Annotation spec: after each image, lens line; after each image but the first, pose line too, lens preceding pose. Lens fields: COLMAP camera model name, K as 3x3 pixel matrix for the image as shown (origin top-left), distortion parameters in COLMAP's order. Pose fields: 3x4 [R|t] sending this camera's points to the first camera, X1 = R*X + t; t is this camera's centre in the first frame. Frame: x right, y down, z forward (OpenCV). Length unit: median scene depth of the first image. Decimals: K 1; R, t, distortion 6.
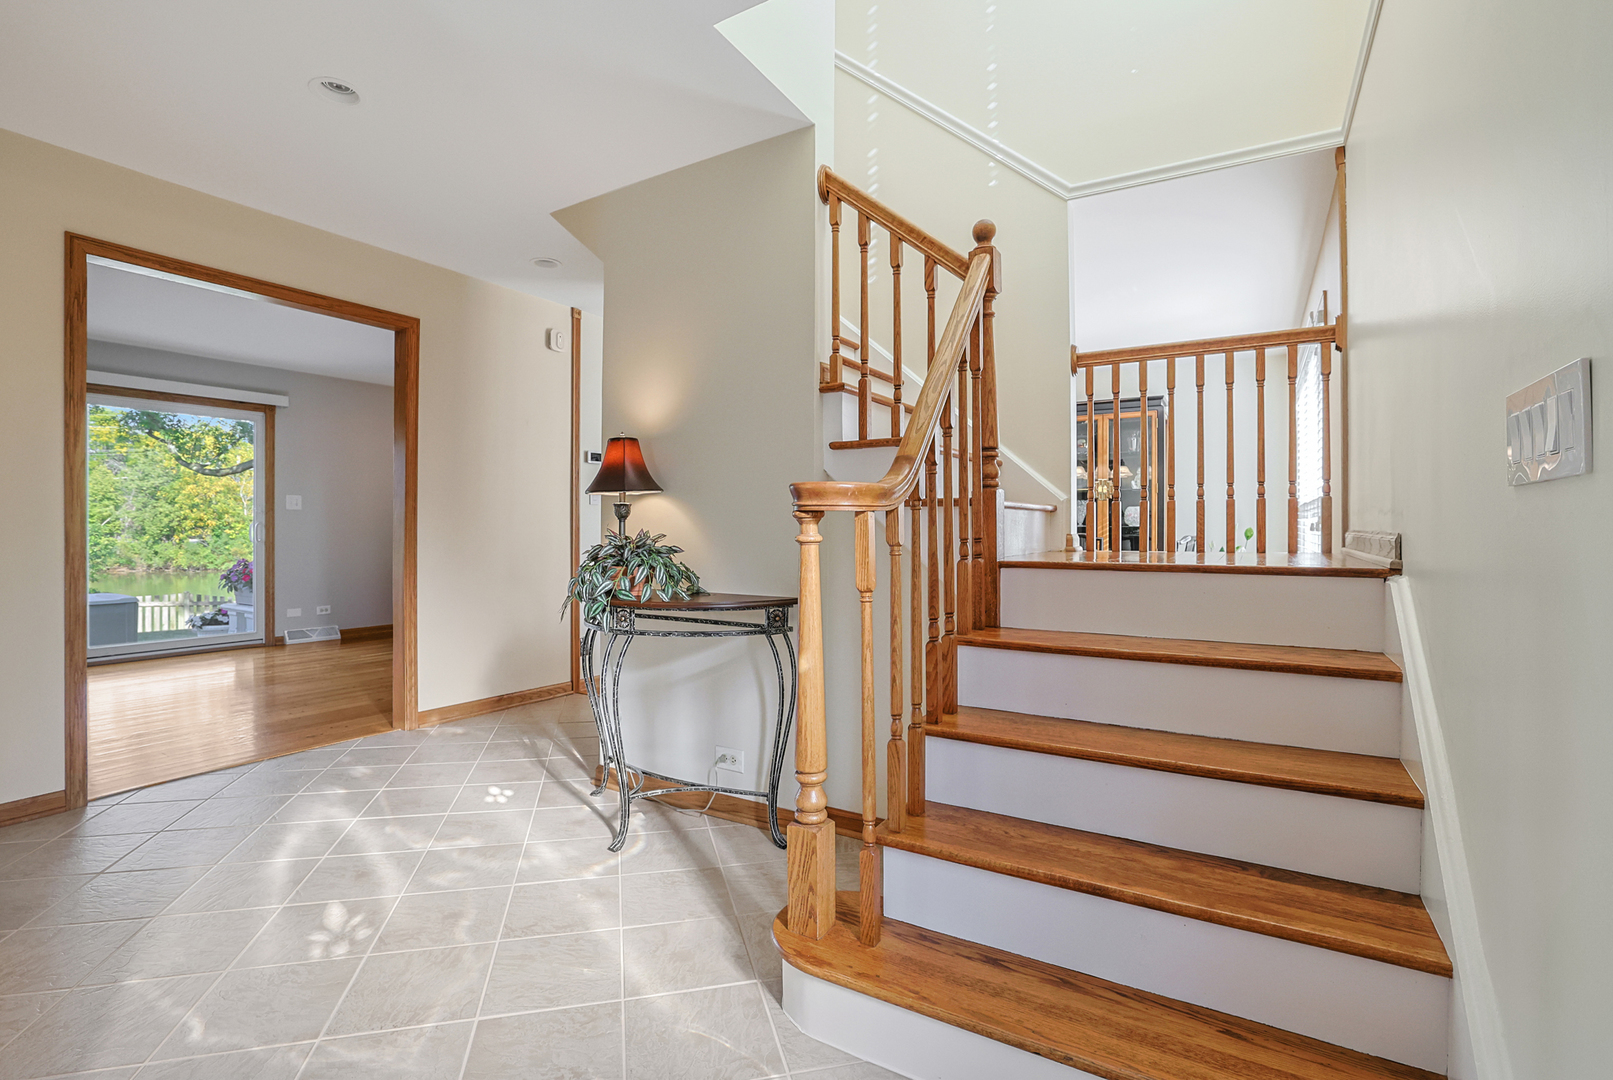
lens RADIAL K [[740.6, 0, 771.7], [0, 740.6, 523.8], [0, 0, 1]] dist [-0.038206, 0.014530]
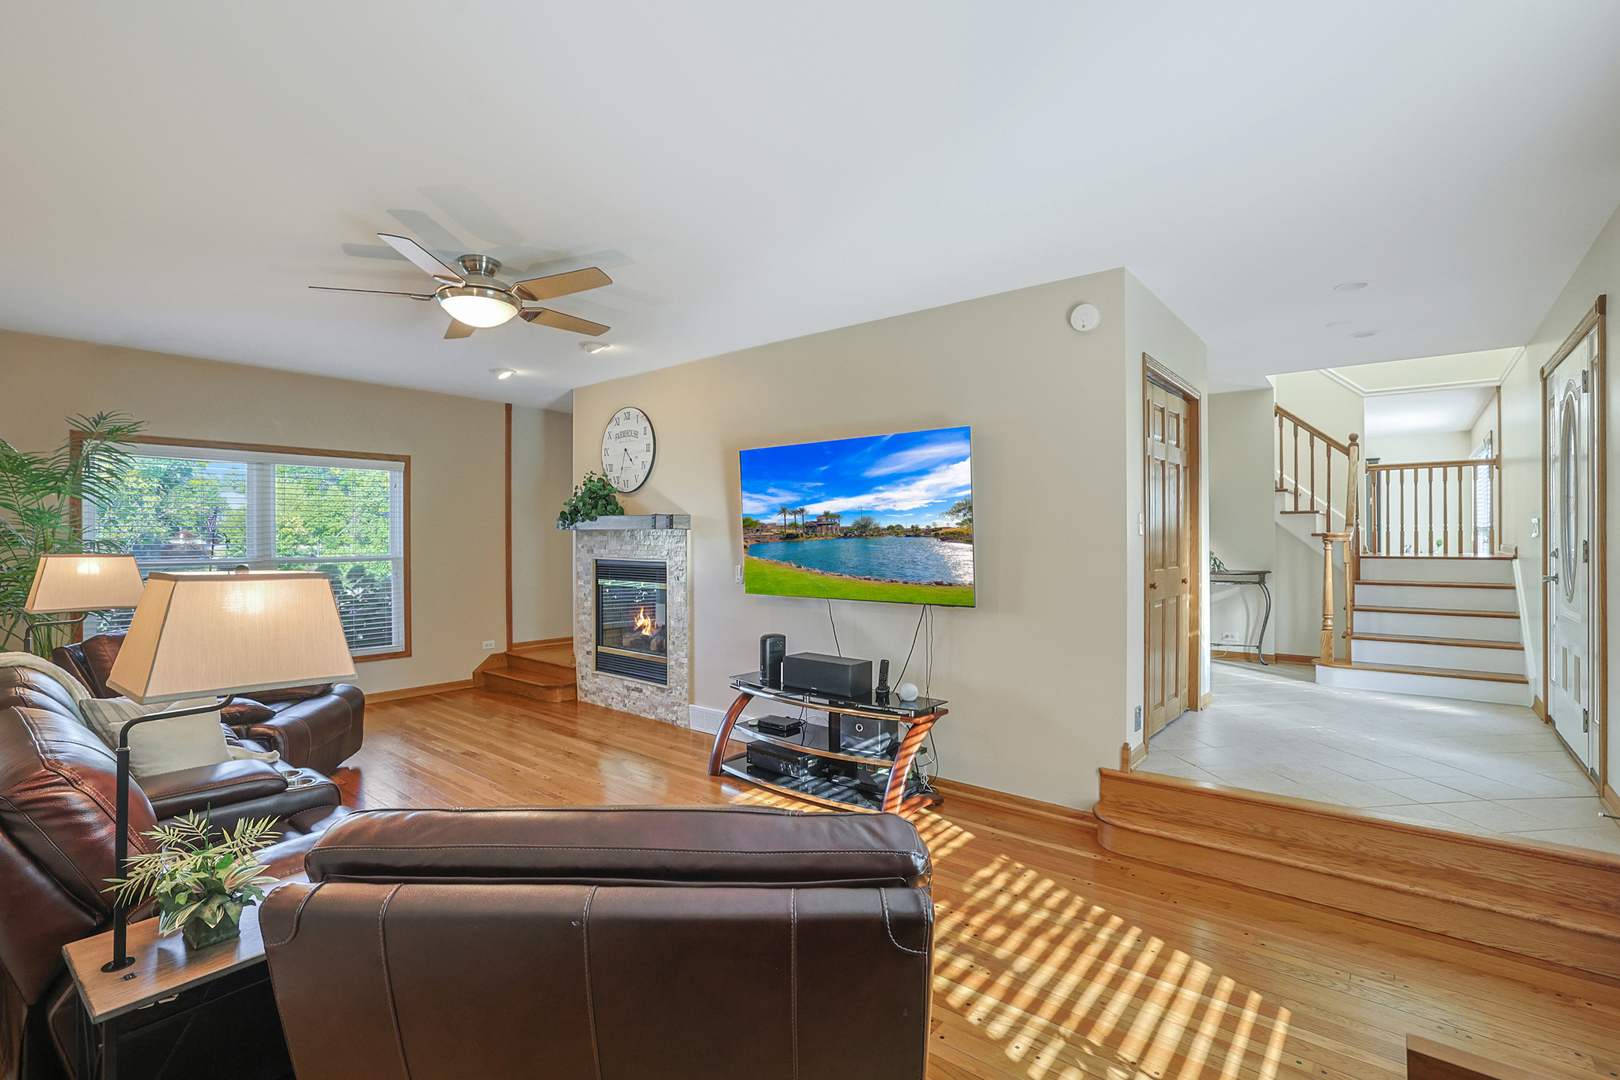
lens RADIAL K [[743.8, 0, 780.2], [0, 743.8, 535.5], [0, 0, 1]] dist [-0.038206, 0.014530]
pose [[0.991652, -0.007743, -0.128710, -1.351561], [0.008629, 0.999943, 0.006329, -0.056551], [0.128654, -0.007387, 0.991662, -1.806366]]
